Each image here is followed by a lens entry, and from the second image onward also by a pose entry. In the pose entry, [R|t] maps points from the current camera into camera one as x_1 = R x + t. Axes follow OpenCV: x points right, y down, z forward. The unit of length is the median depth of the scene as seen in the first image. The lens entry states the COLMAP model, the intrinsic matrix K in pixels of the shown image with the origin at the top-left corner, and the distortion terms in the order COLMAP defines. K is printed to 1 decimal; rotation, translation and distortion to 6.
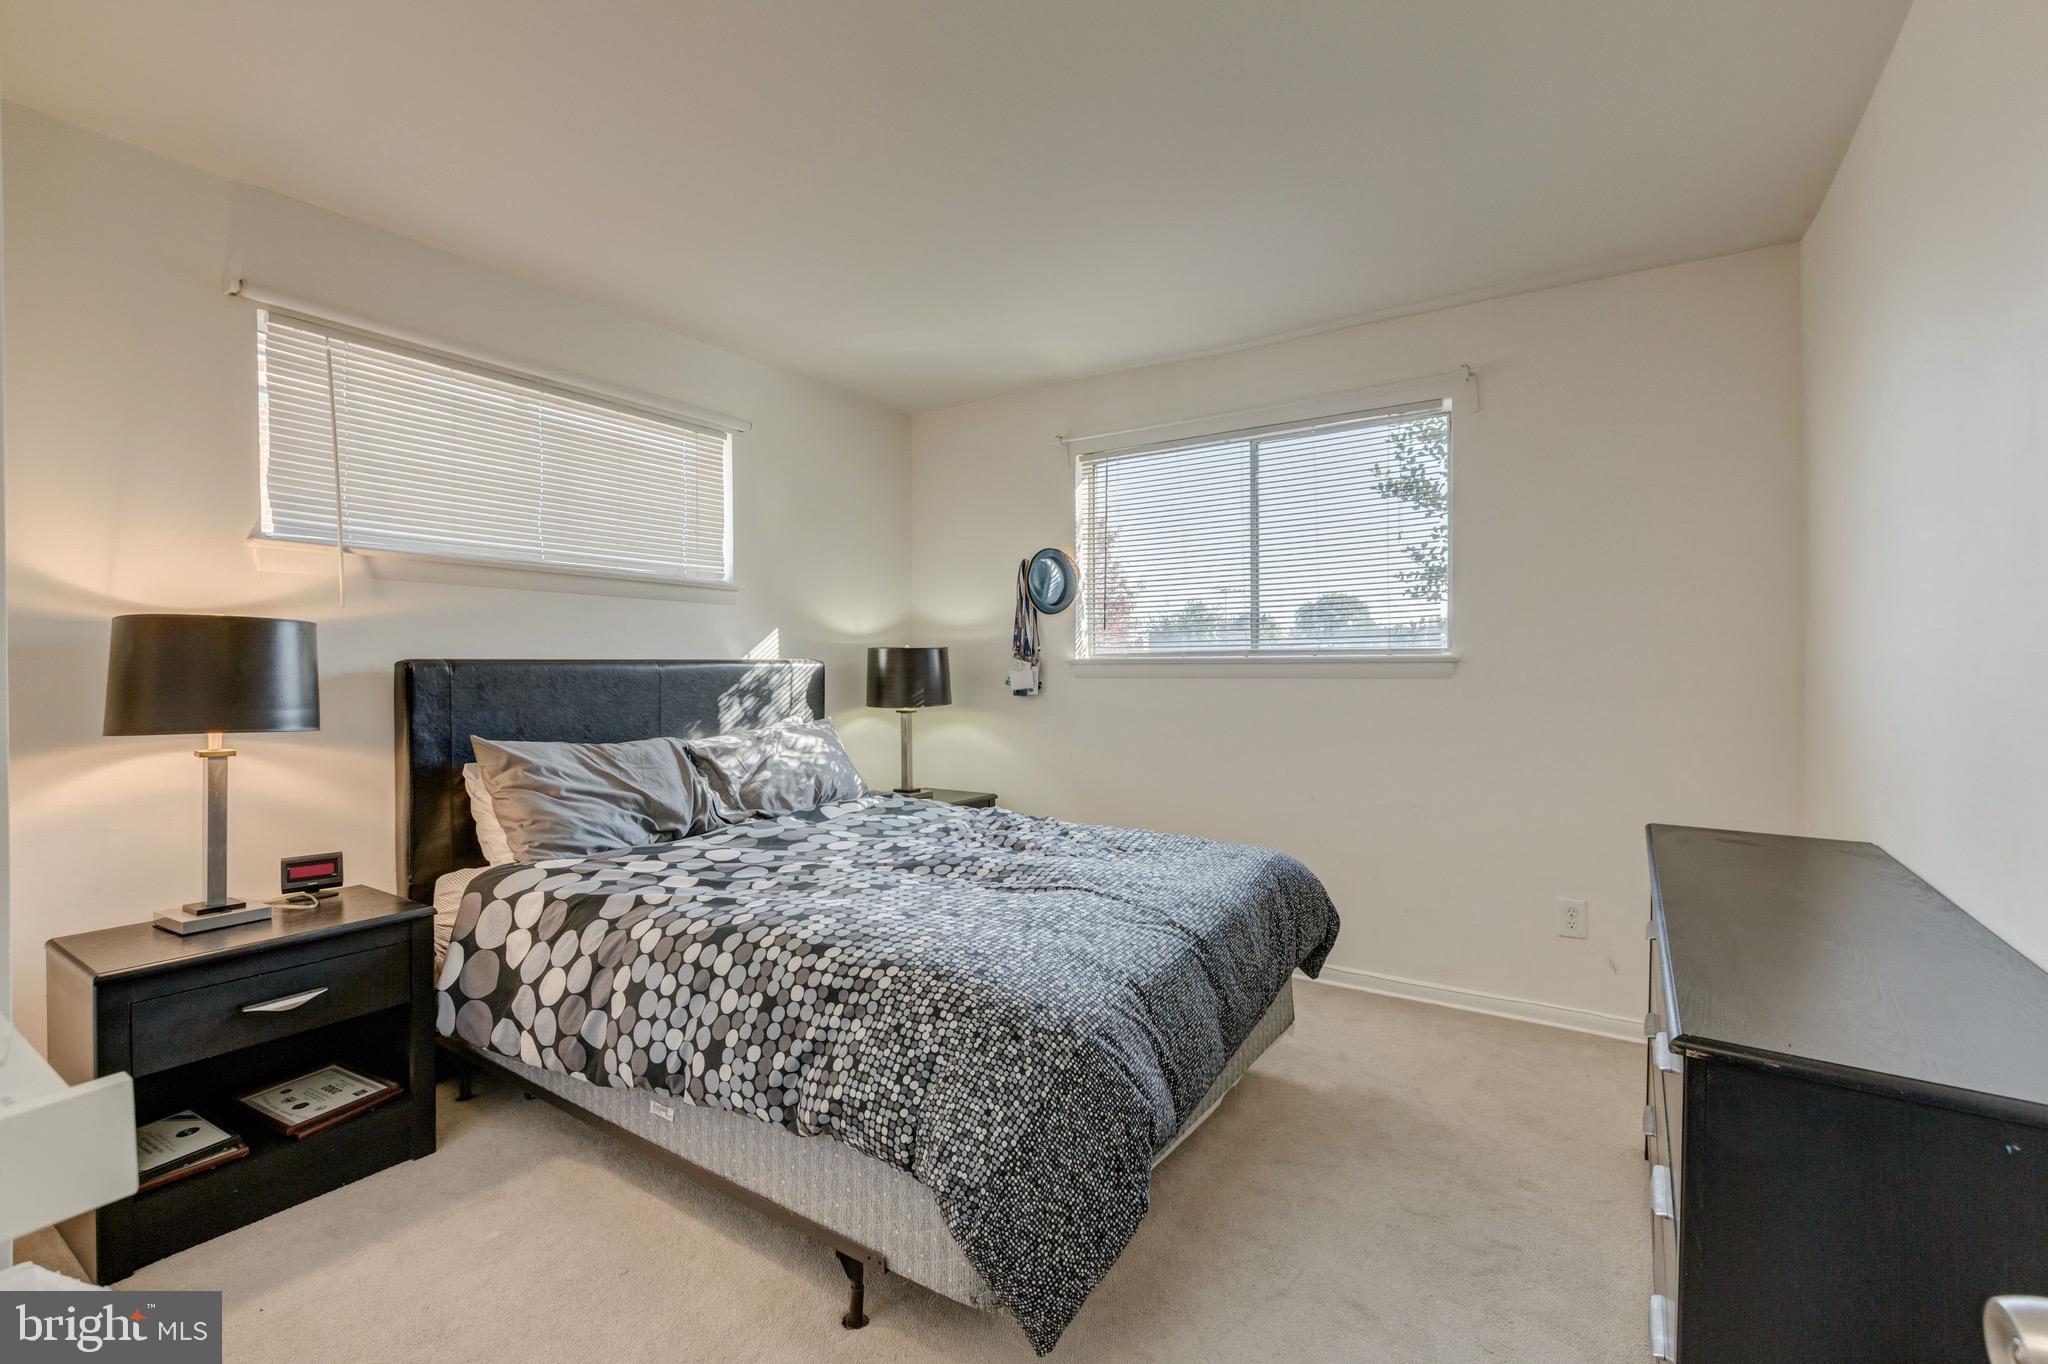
lens RADIAL K [[898.6, 0, 1018.1], [0, 898.6, 719.6], [0, 0, 1]] dist [-0.000450, -0.000138]
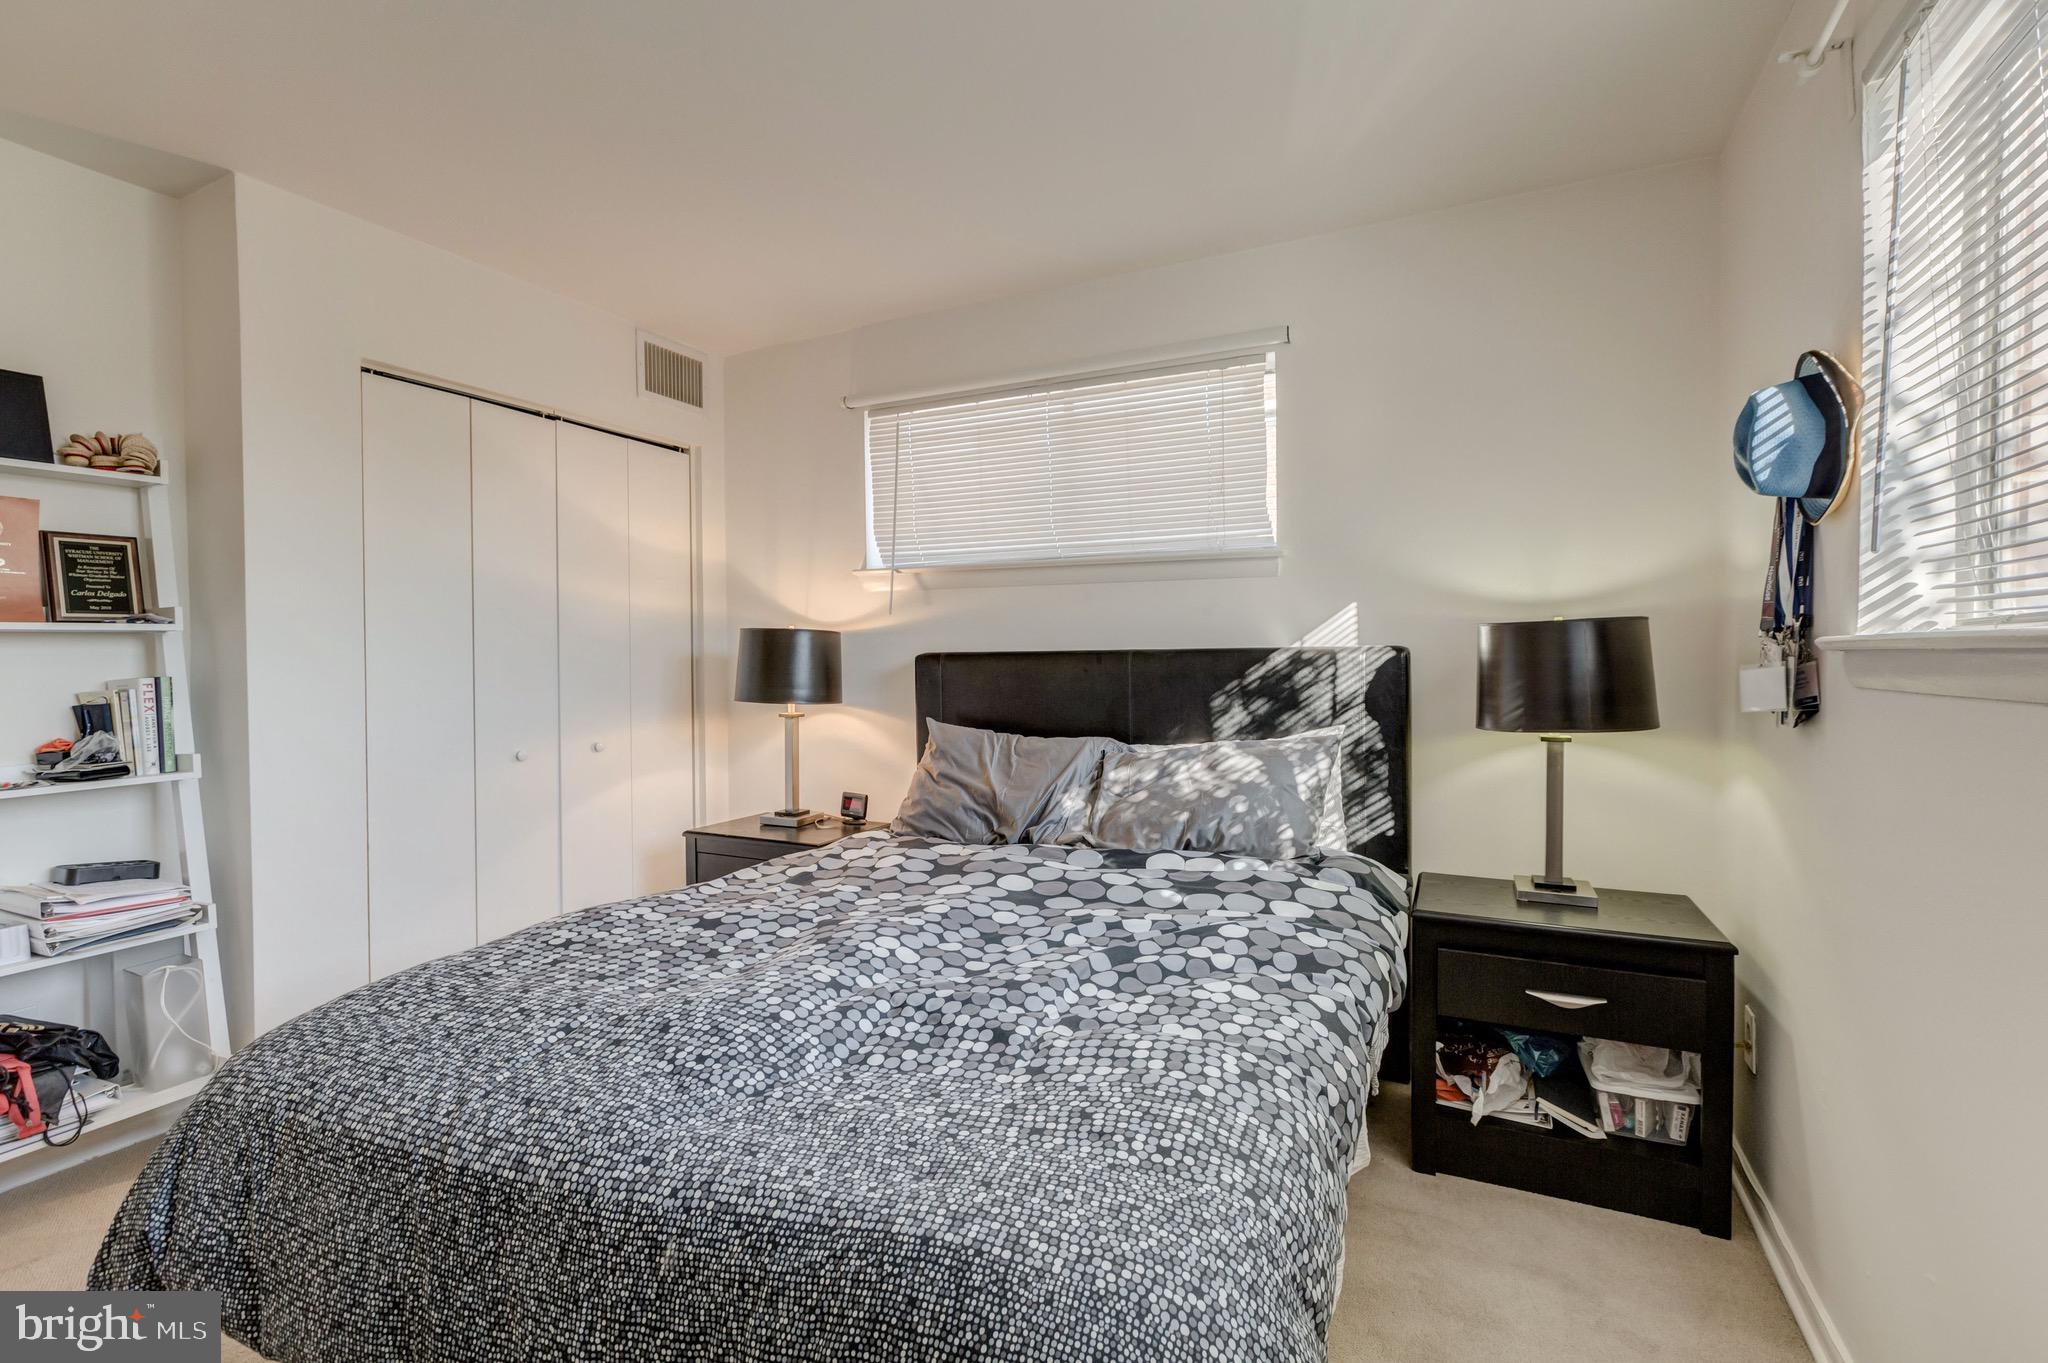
lens RADIAL K [[939.6, 0, 1004.5], [0, 939.6, 670.6], [0, 0, 1]] dist [-0.000609, -0.001035]
pose [[0.125383, 0.007679, -0.992079, 0.464266], [-0.053351, 0.998575, 0.000986, -0.039098], [0.990673, 0.052805, 0.125614, 0.723753]]
